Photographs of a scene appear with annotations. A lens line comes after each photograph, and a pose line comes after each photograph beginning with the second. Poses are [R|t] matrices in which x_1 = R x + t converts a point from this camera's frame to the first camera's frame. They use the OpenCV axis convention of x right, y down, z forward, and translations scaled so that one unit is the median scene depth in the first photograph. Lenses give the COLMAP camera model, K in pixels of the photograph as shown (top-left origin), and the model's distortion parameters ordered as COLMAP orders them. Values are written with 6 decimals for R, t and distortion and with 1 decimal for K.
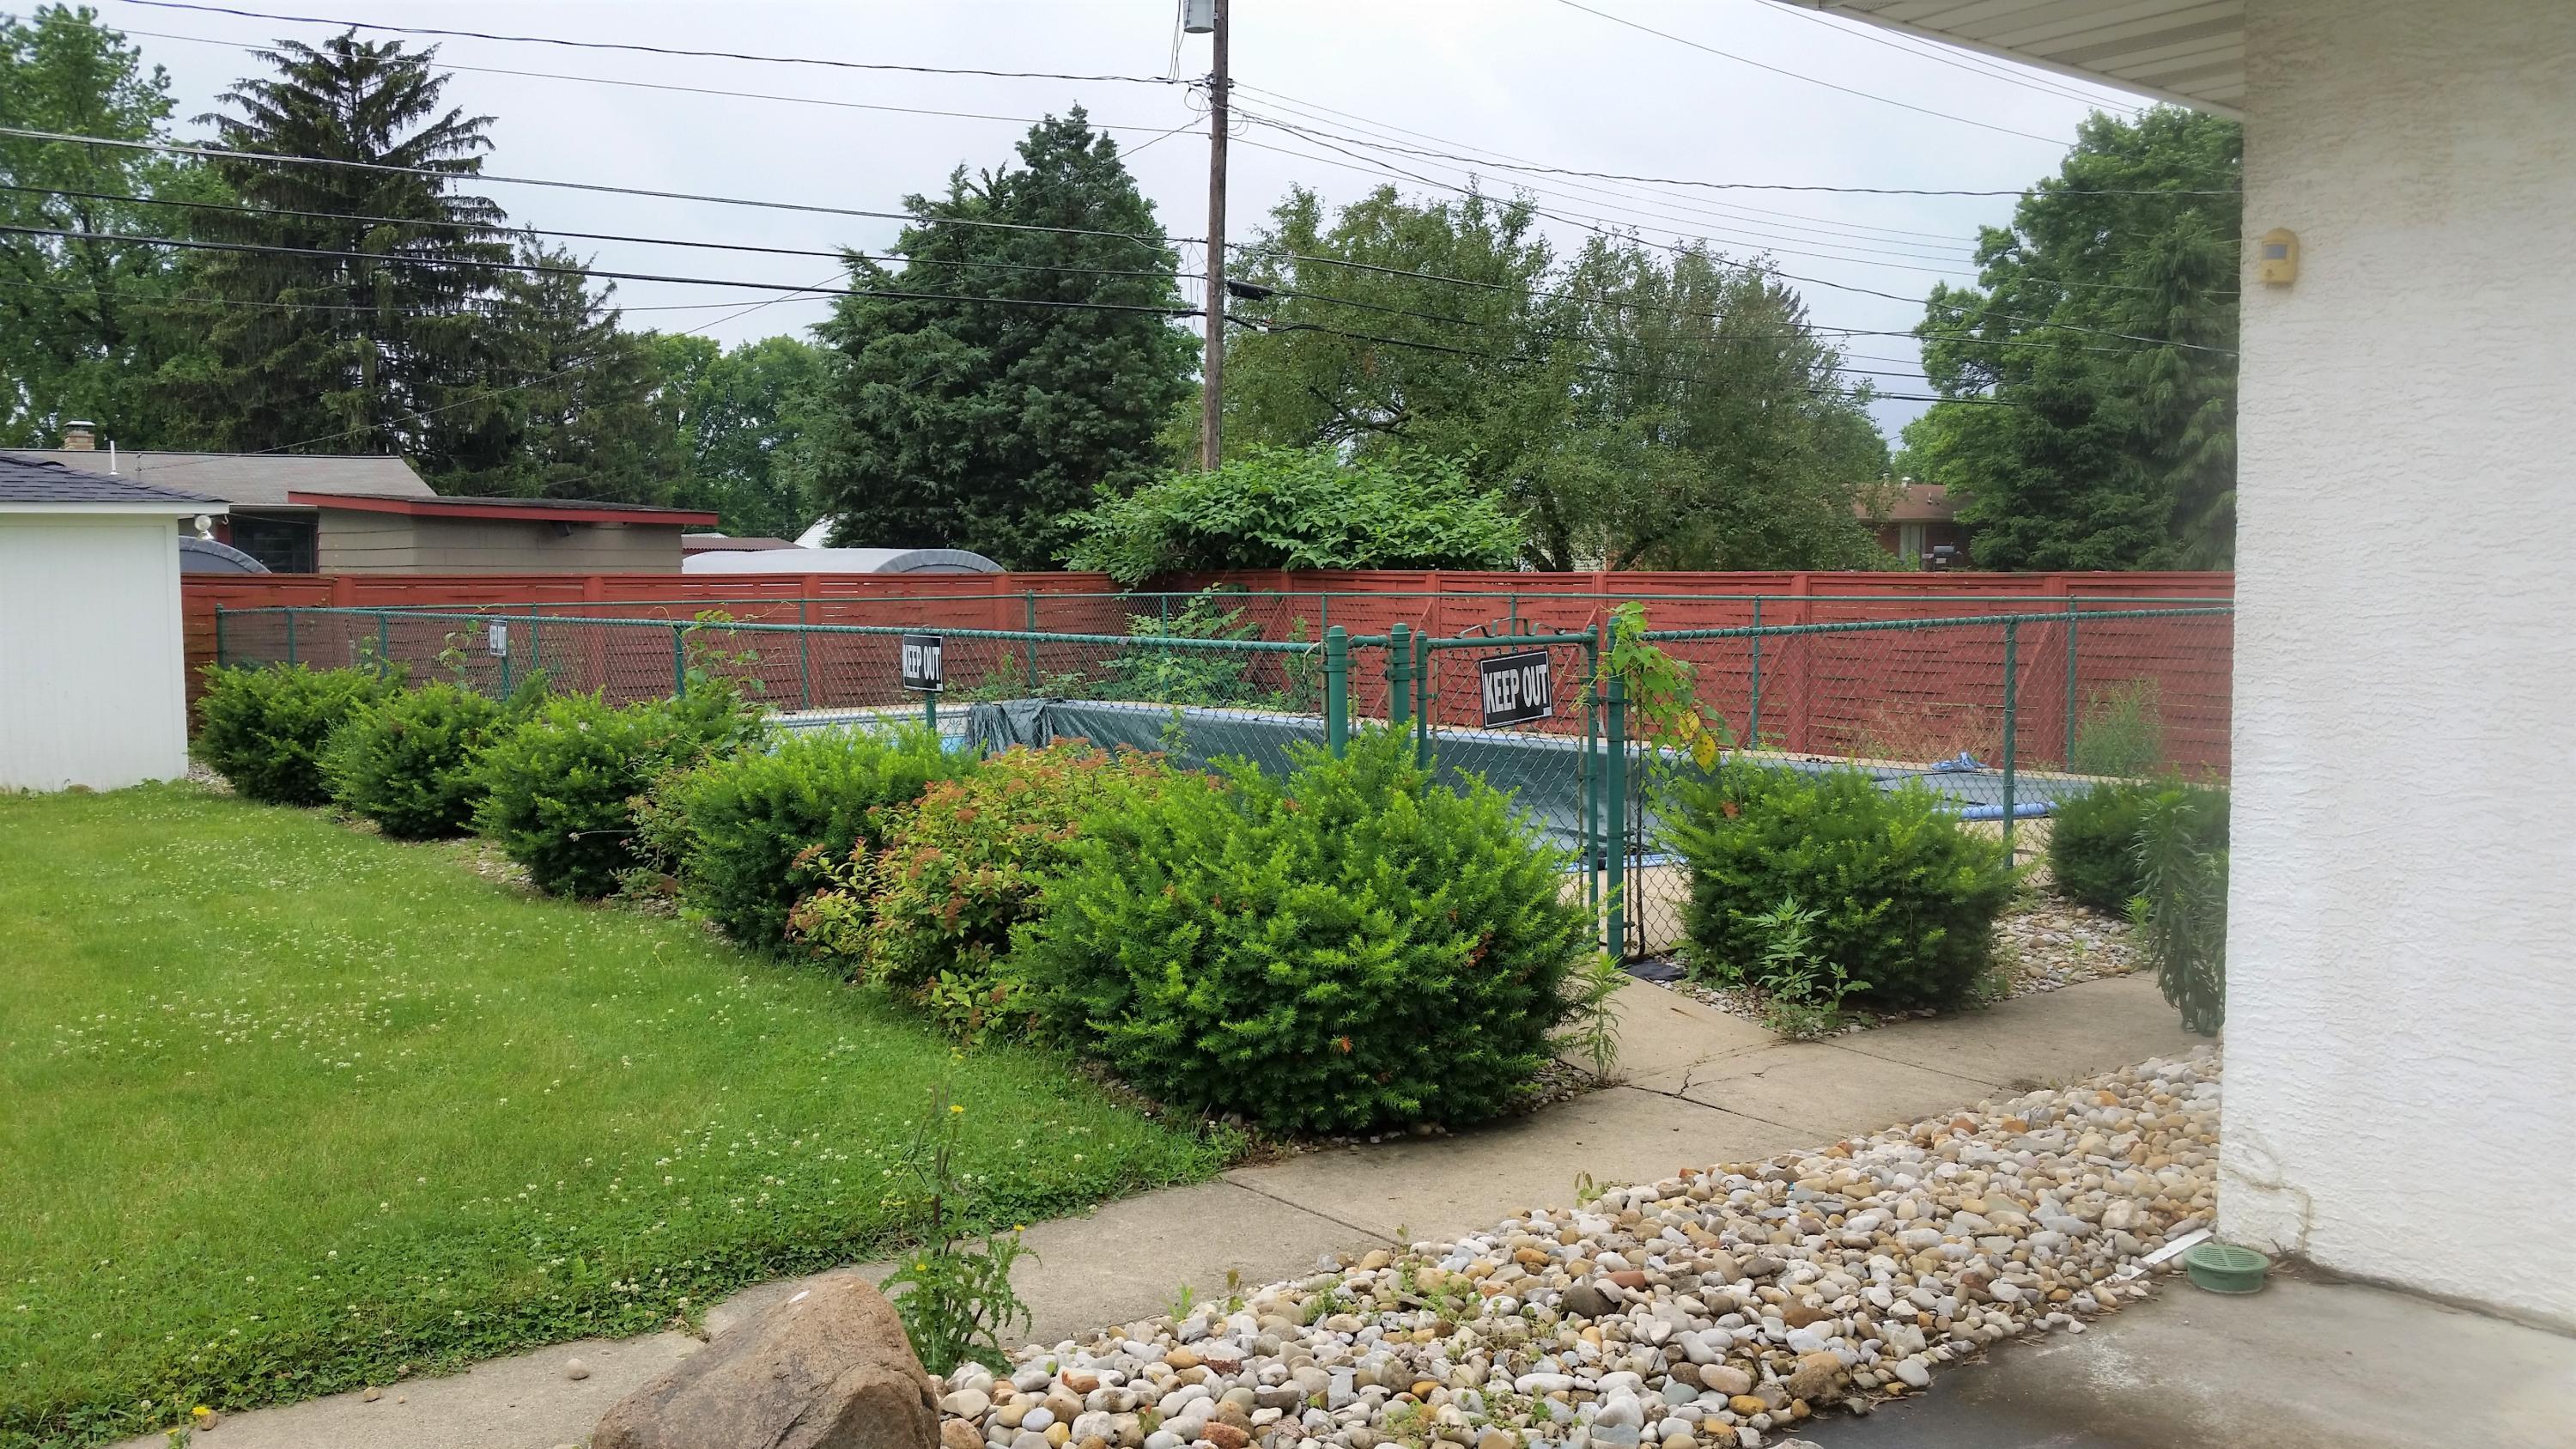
lens RADIAL K [[2065.5, 0, 1288.0], [0, 2065.5, 724.5], [0, 0, 1]] dist [0.009281, -0.057684]
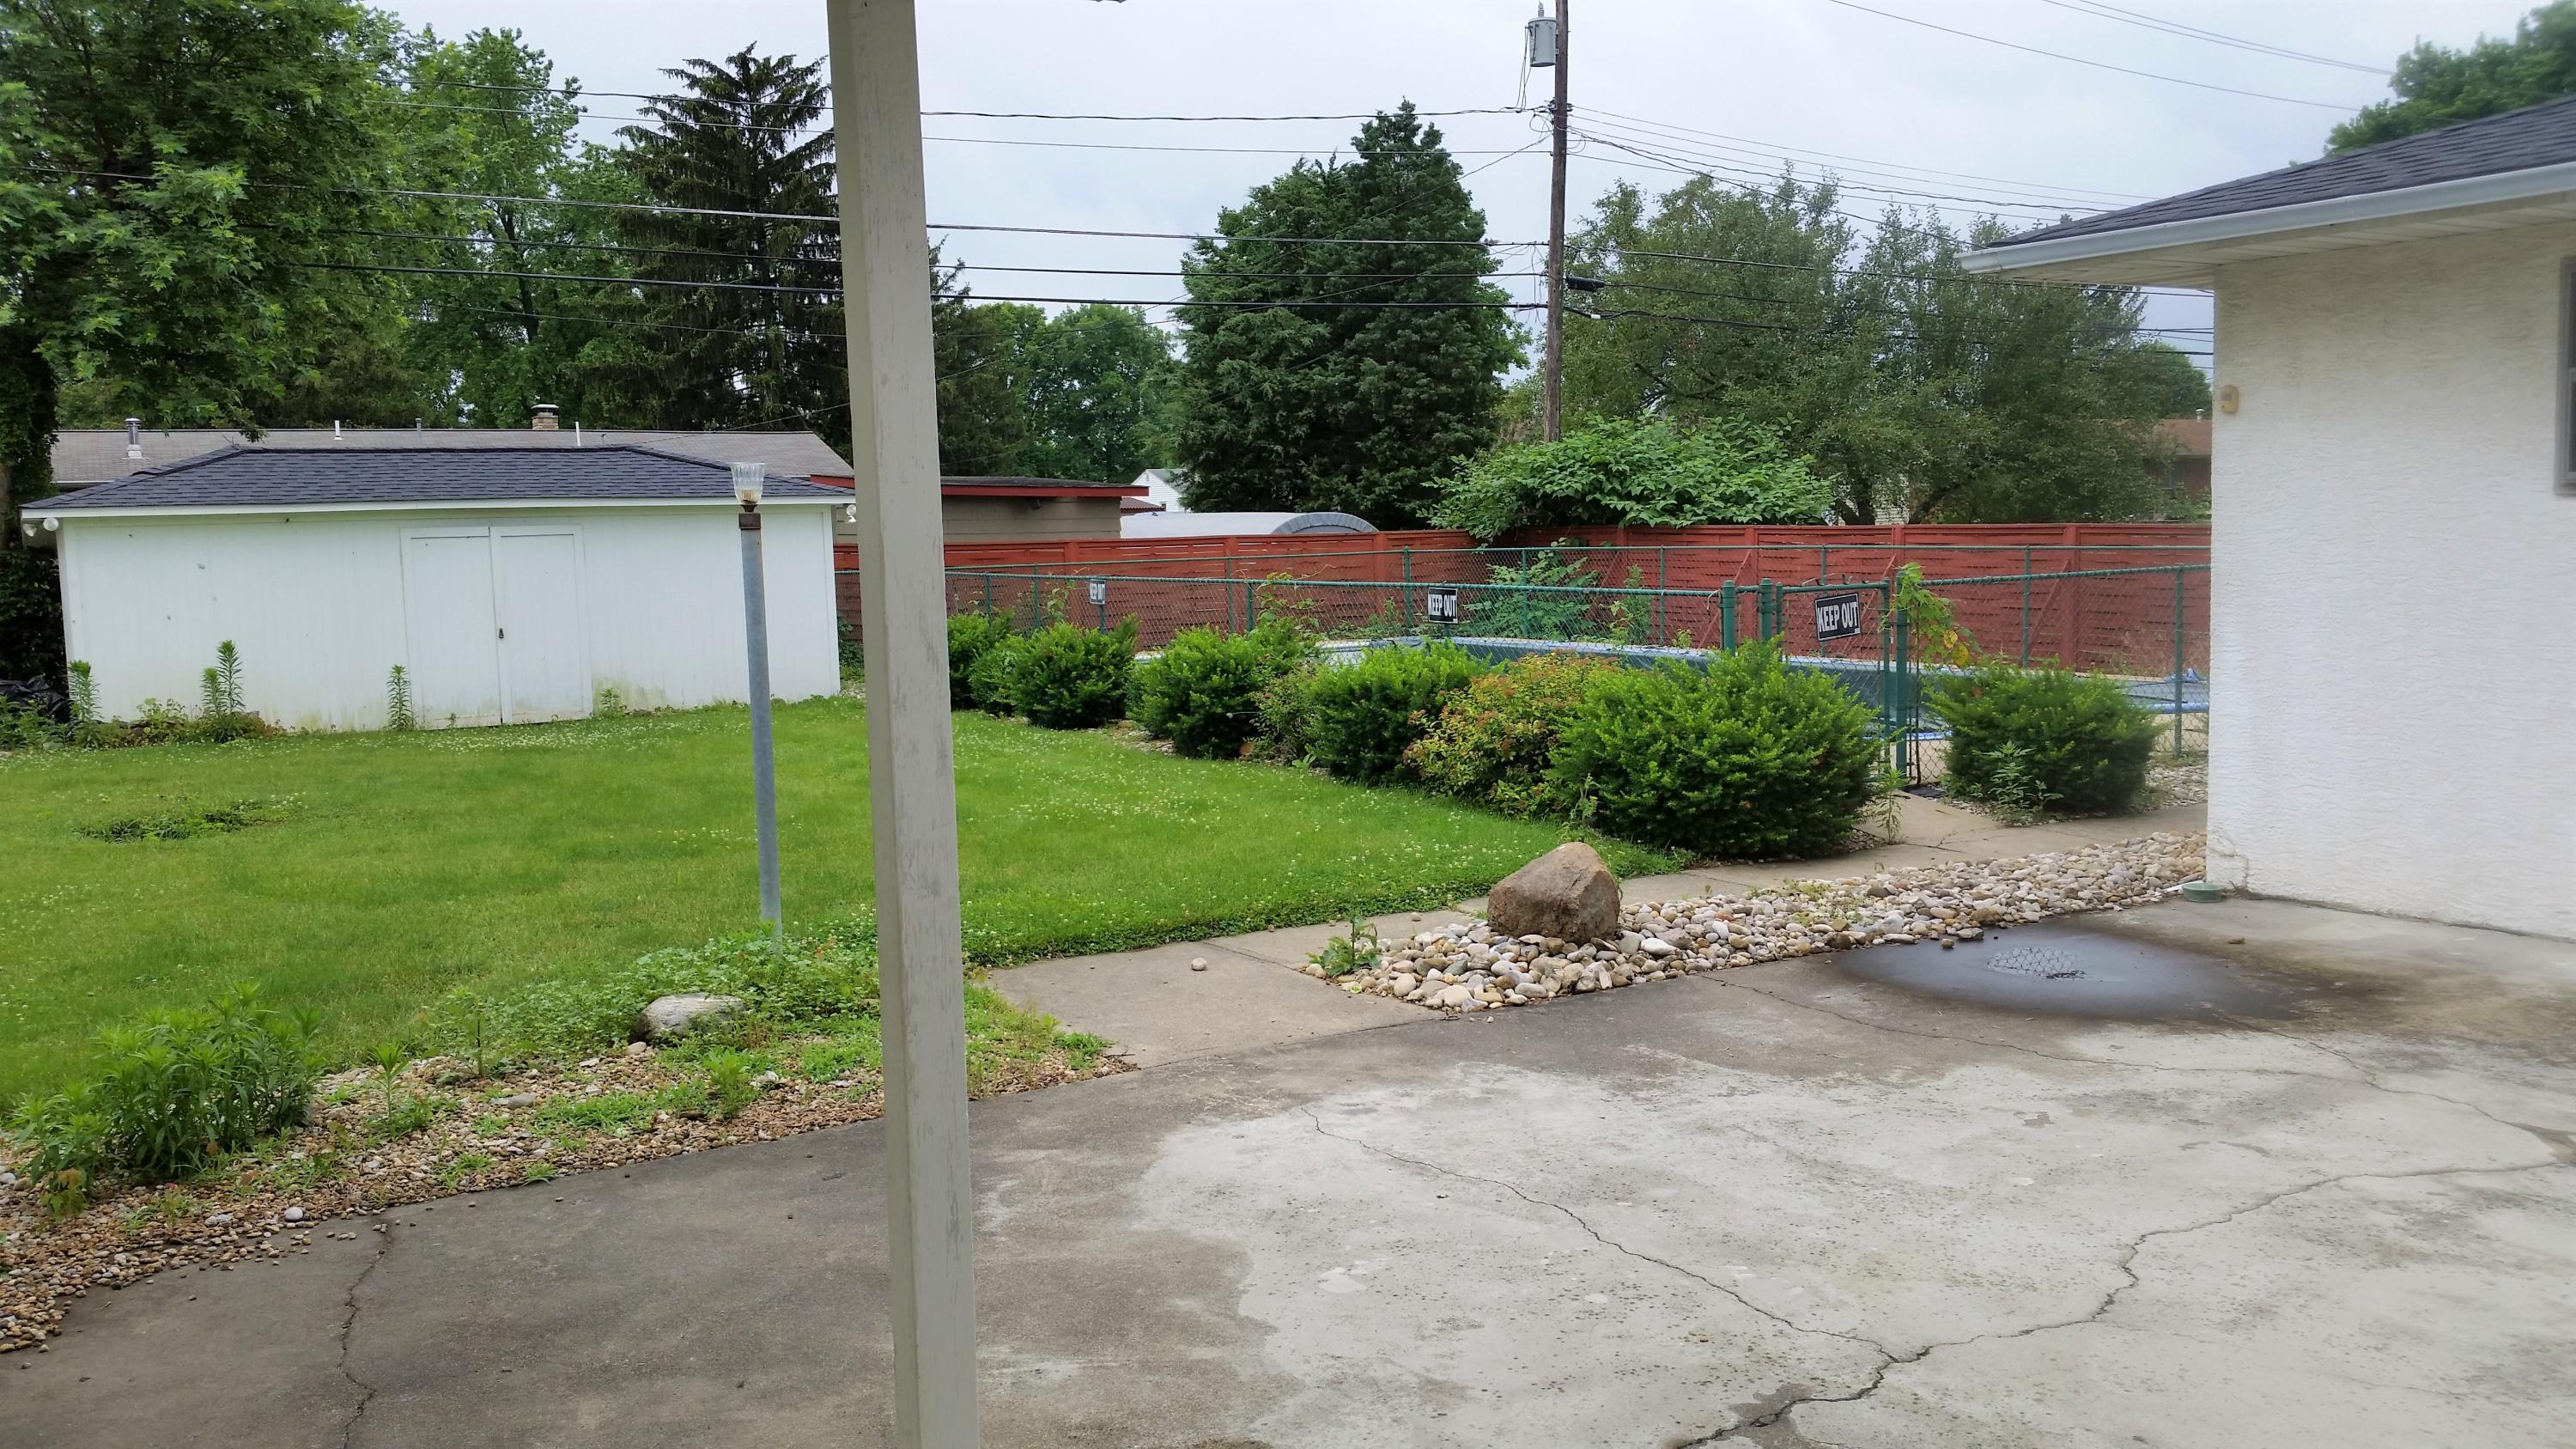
lens RADIAL K [[1809.7, 0, 1284.8], [0, 1809.7, 692.5], [0, 0, 1]] dist [0.040215, -0.163876]
pose [[0.984259, -0.001965, -0.176722, -0.054714], [0.005083, 0.999839, 0.017190, 0.012778], [0.176660, -0.017817, 0.984111, -0.402503]]
